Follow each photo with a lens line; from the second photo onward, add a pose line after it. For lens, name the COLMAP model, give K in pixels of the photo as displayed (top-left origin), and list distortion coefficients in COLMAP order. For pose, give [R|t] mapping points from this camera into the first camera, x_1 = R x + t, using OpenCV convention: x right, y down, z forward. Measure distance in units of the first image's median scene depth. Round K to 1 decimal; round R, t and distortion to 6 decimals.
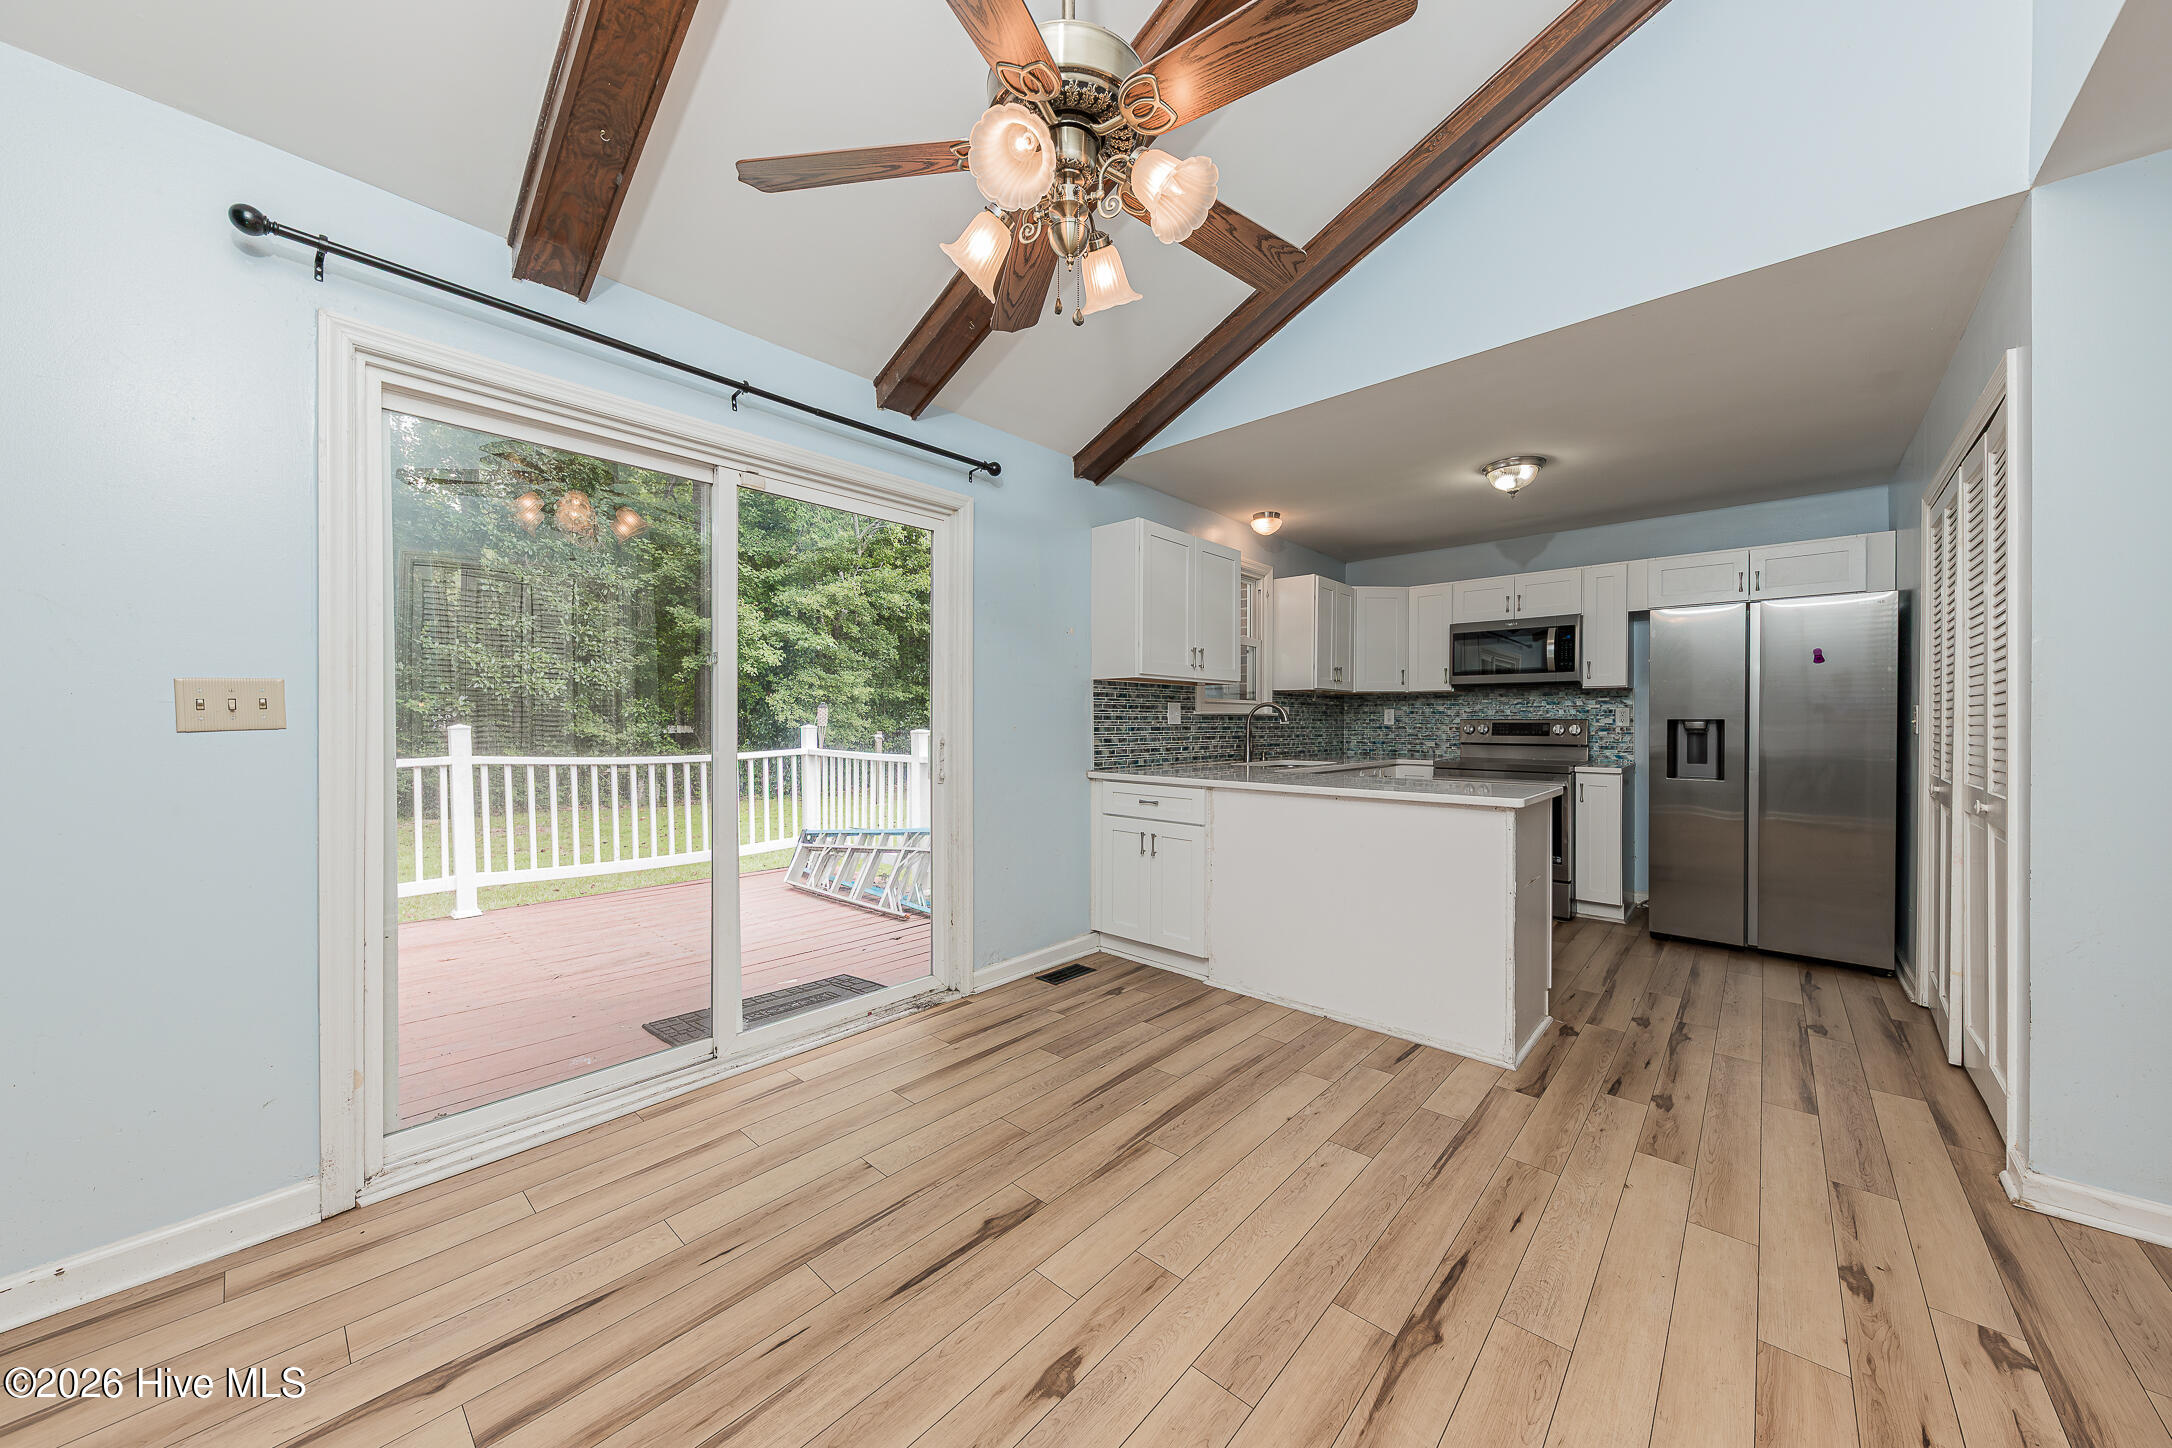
lens RADIAL K [[752.8, 0, 1100.0], [0, 752.8, 725.9], [0, 0, 1]] dist [0.005811, -0.001933]
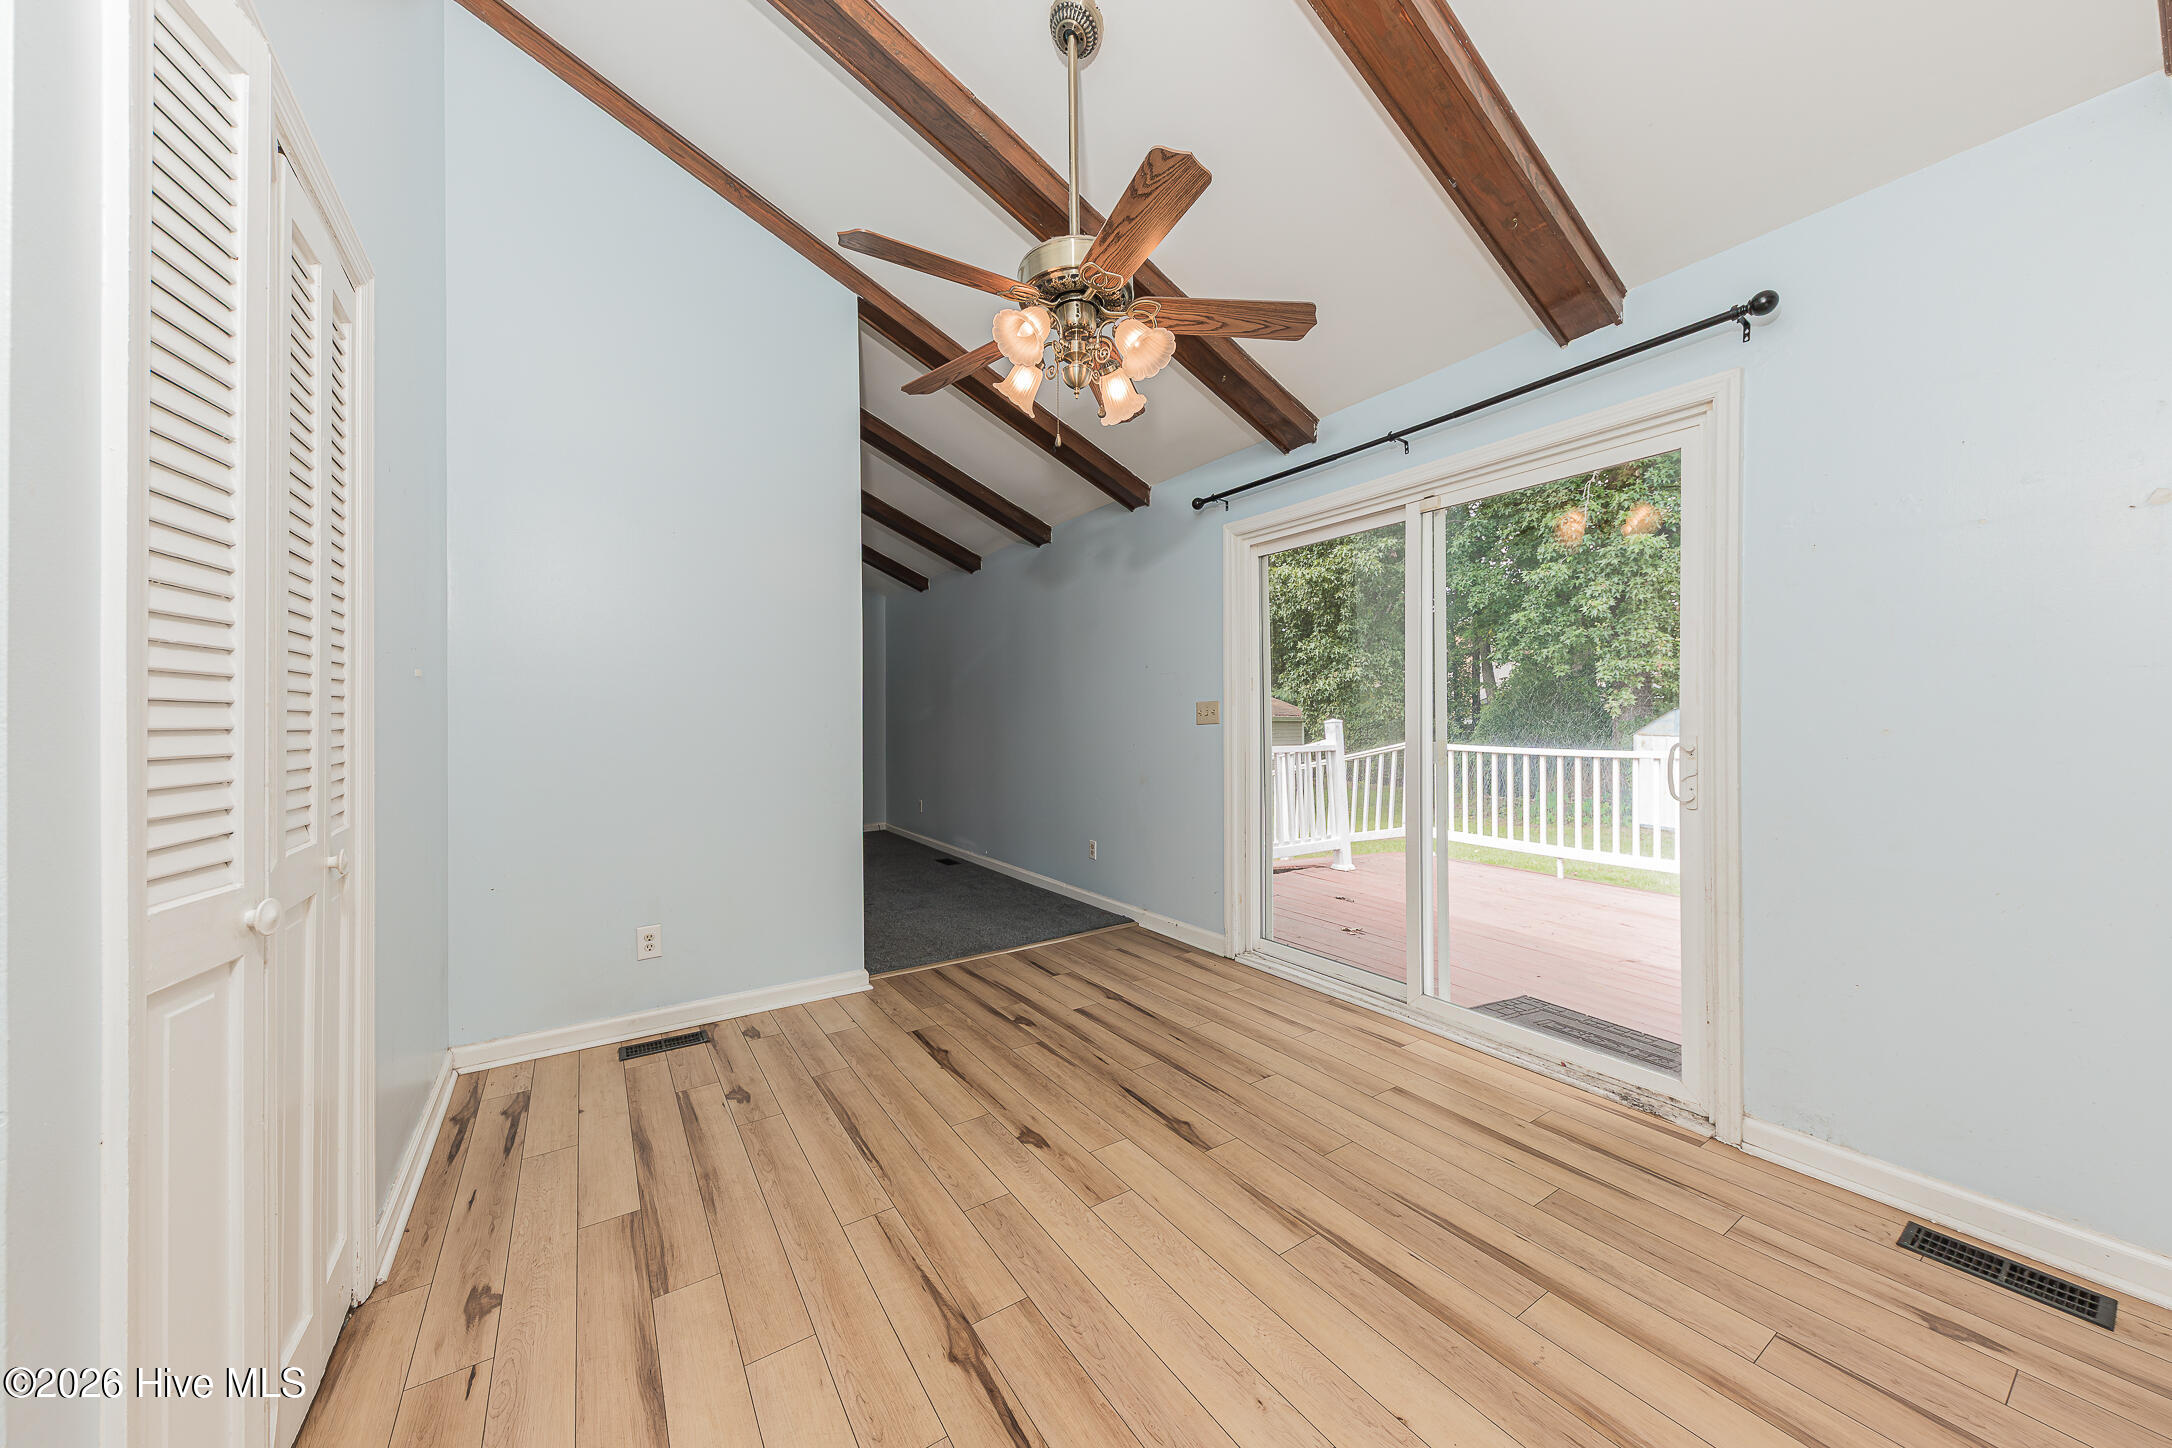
lens RADIAL K [[752.8, 0, 1067.5], [0, 752.8, 718.7], [0, 0, 1]] dist [0.005811, -0.001933]
pose [[-0.280682, 0.001312, -0.959800, 0.533376], [-0.002158, 0.999996, 0.001998, -0.005507], [0.959798, 0.002633, -0.280678, 0.563171]]
